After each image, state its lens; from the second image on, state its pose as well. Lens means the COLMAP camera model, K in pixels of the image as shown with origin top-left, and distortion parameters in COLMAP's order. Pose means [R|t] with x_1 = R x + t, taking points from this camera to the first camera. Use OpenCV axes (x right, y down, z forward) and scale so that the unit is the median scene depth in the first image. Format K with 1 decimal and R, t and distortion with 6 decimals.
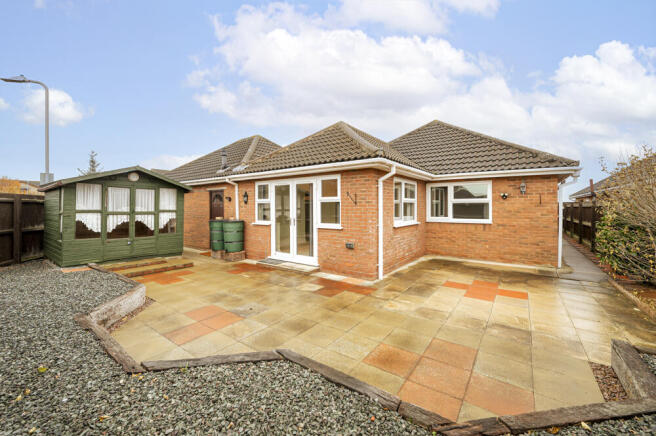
lens RADIAL K [[260.9, 0, 324.9], [0, 260.9, 214.8], [0, 0, 1]] dist [-0.000940, -0.000046]
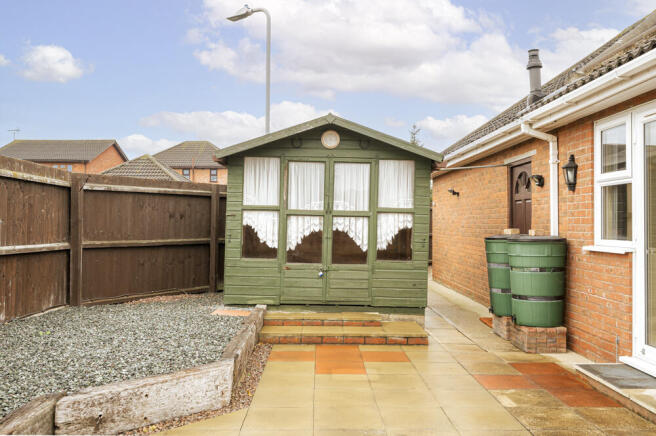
lens RADIAL K [[573.7, 0, 328.0], [0, 573.7, 218.0], [0, 0, 1]] dist [-0.003116, 0.002622]
pose [[0.618365, 0.002841, -0.785886, 0.107600], [-0.034179, 0.999145, -0.023282, 0.026757], [0.785148, 0.041257, 0.617933, 0.334520]]
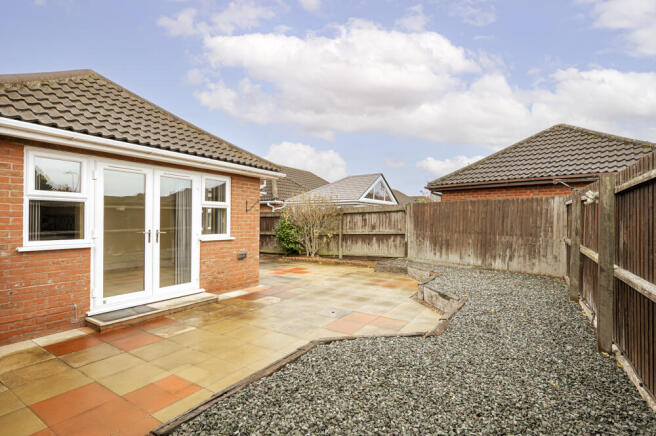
lens RADIAL K [[321.5, 0, 328.0], [0, 321.5, 218.0], [0, 0, 1]] dist [-0.000330, -0.000006]
pose [[-0.062912, 0.011148, 0.997957, -0.919257], [0.022286, 0.999704, -0.009763, 0.000290], [-0.997770, 0.021627, -0.063141, 0.646354]]
